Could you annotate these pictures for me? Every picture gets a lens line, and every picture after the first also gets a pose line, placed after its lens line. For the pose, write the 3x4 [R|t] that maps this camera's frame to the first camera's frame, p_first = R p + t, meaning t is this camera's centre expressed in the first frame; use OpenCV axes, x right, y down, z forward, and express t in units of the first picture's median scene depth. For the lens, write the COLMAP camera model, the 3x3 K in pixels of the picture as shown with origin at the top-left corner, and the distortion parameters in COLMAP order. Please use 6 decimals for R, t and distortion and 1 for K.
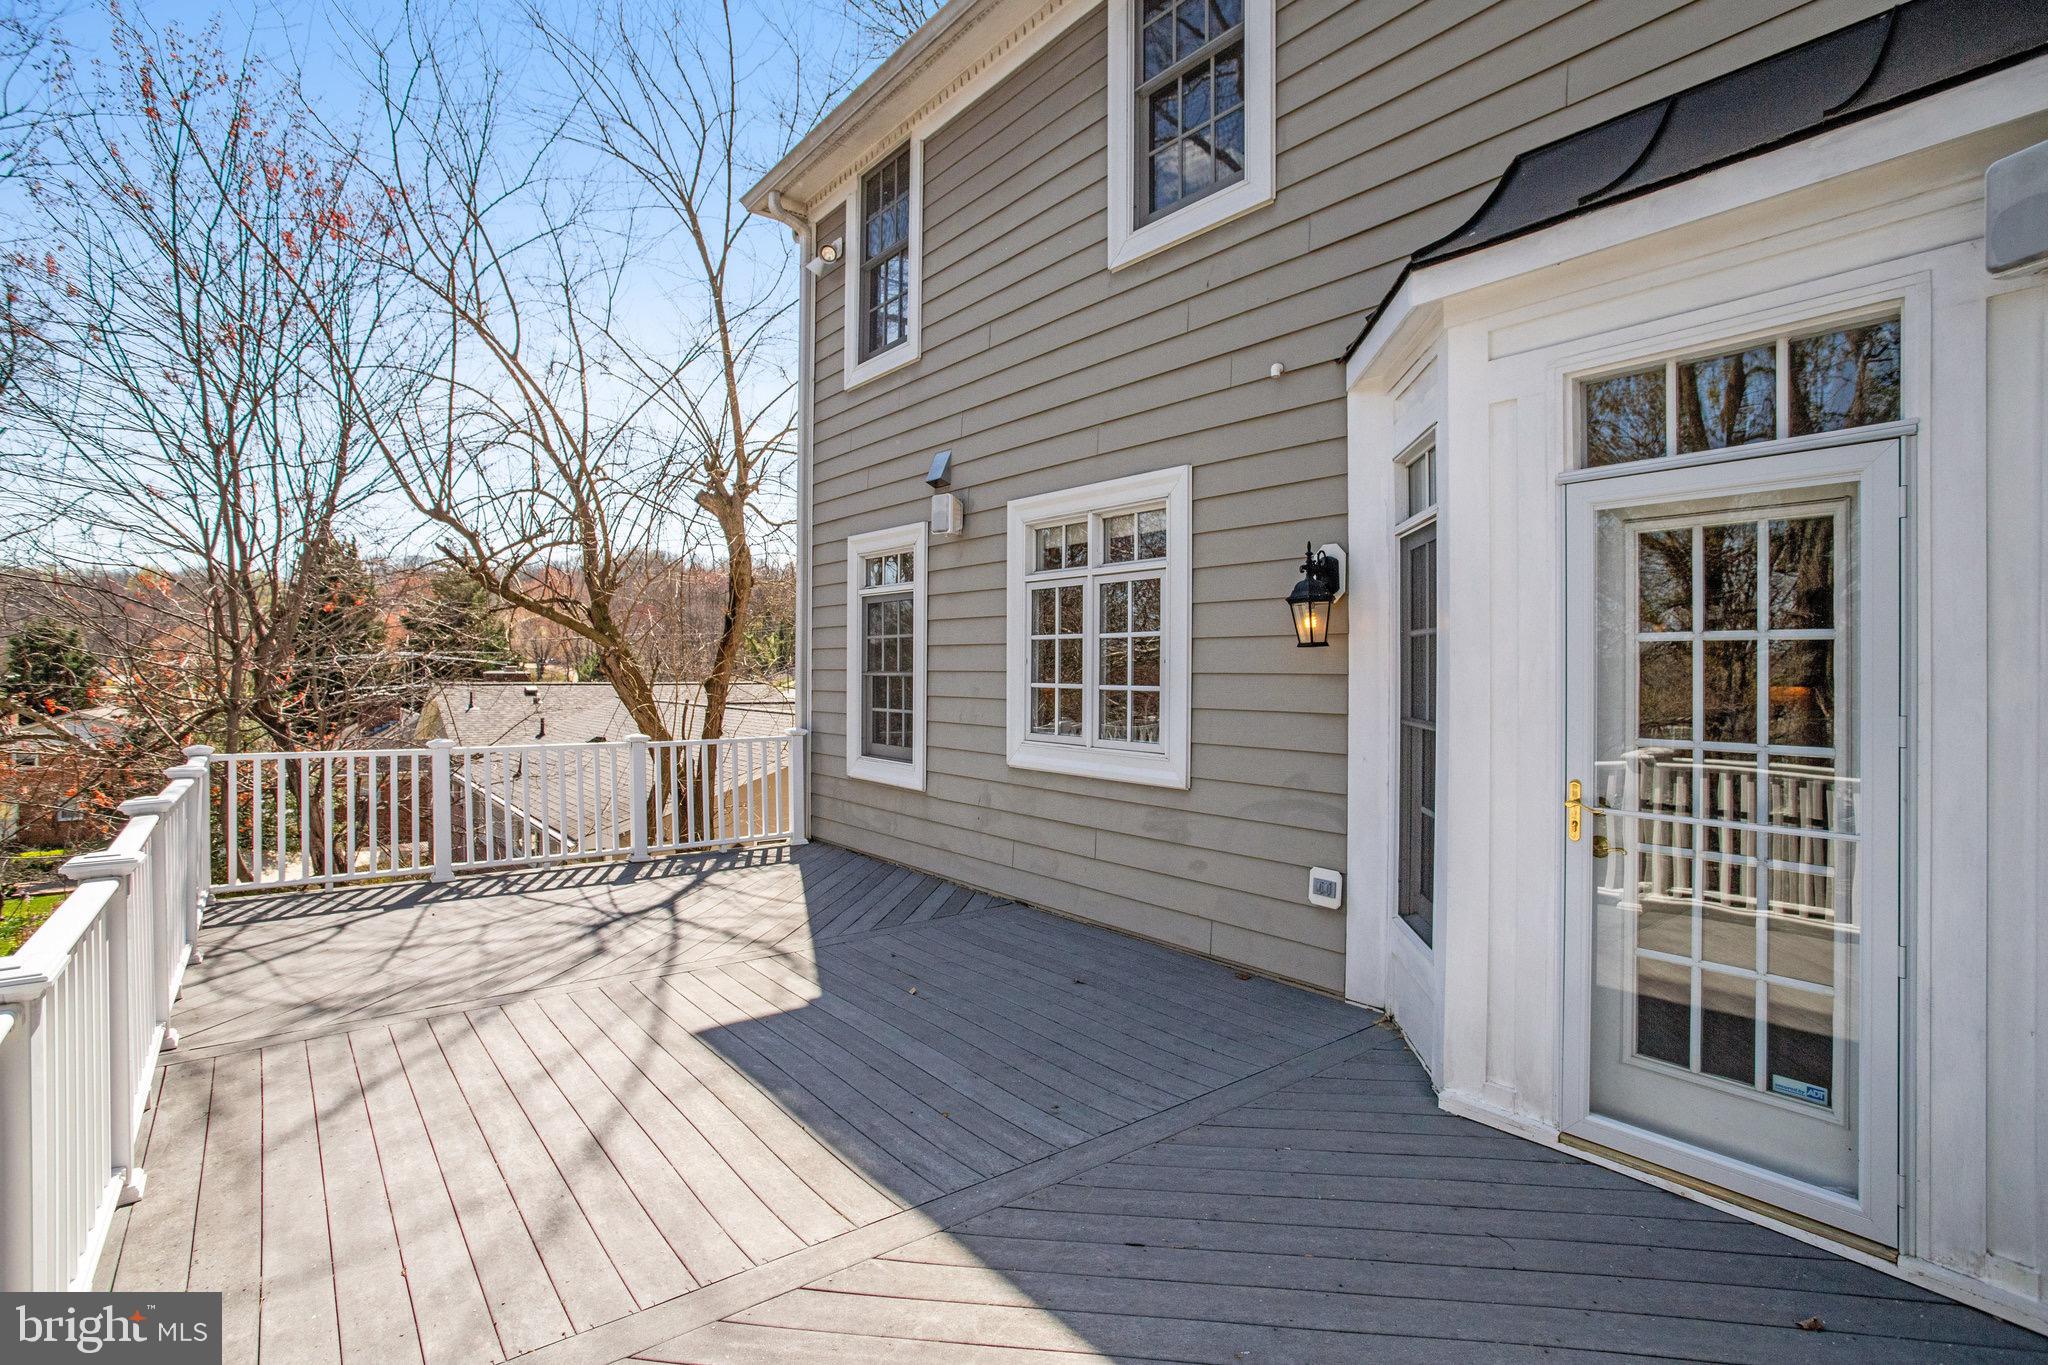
lens RADIAL K [[969.9, 0, 1036.7], [0, 969.9, 685.4], [0, 0, 1]] dist [-0.036595, 0.000661]
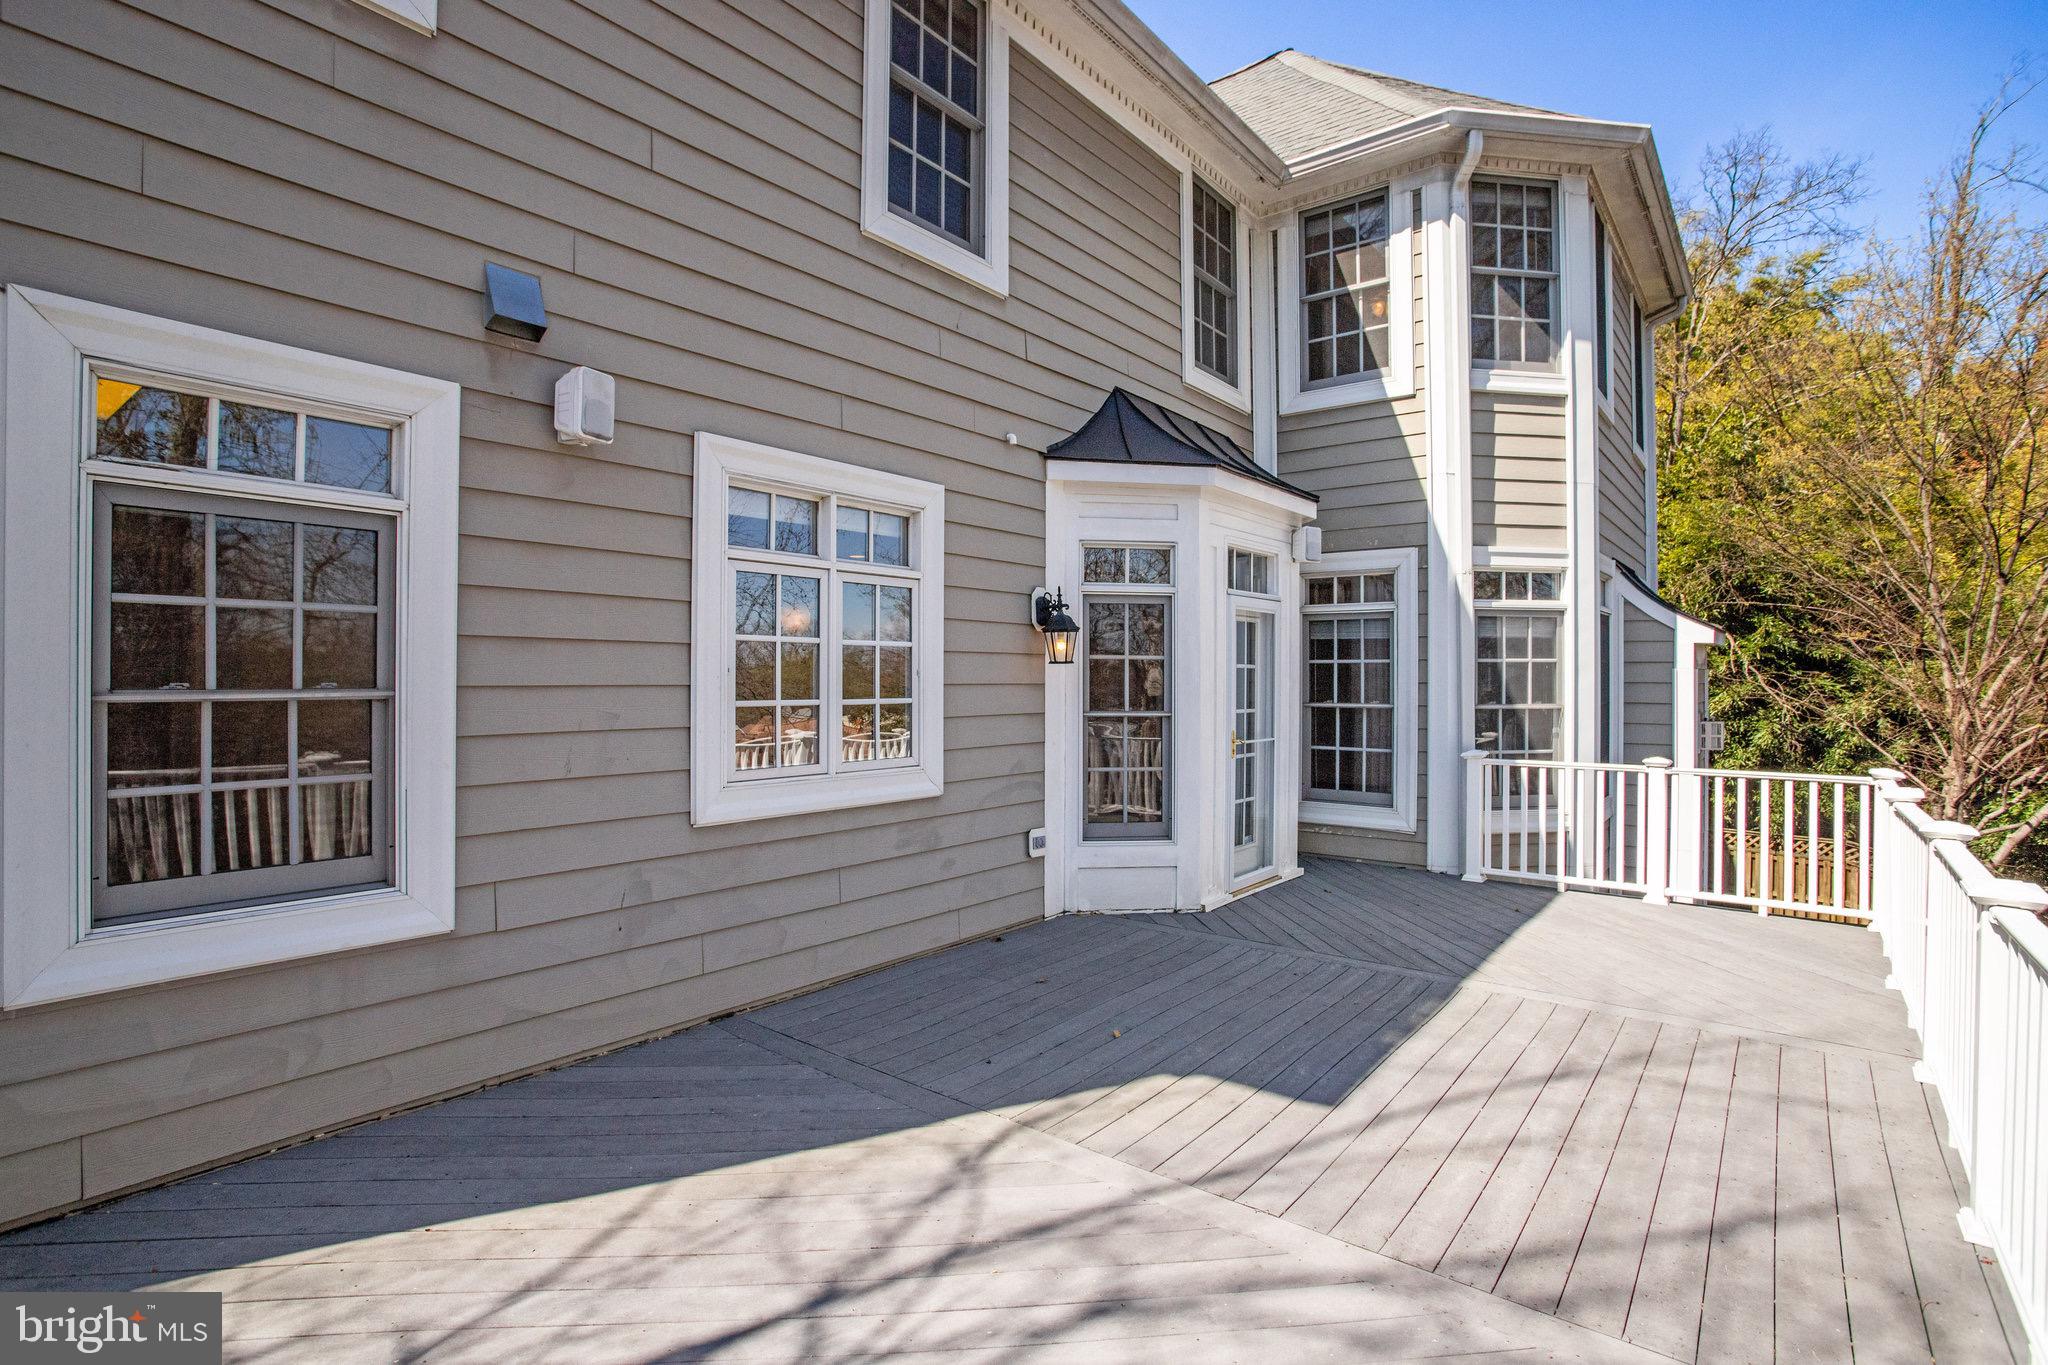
lens RADIAL K [[969.9, 0, 1036.7], [0, 969.9, 685.4], [0, 0, 1]] dist [-0.036595, 0.000661]
pose [[-0.223269, -0.007153, 0.974731, -1.120289], [0.010871, 0.999893, 0.009827, -0.025203], [-0.974696, 0.012791, -0.223167, 1.429420]]
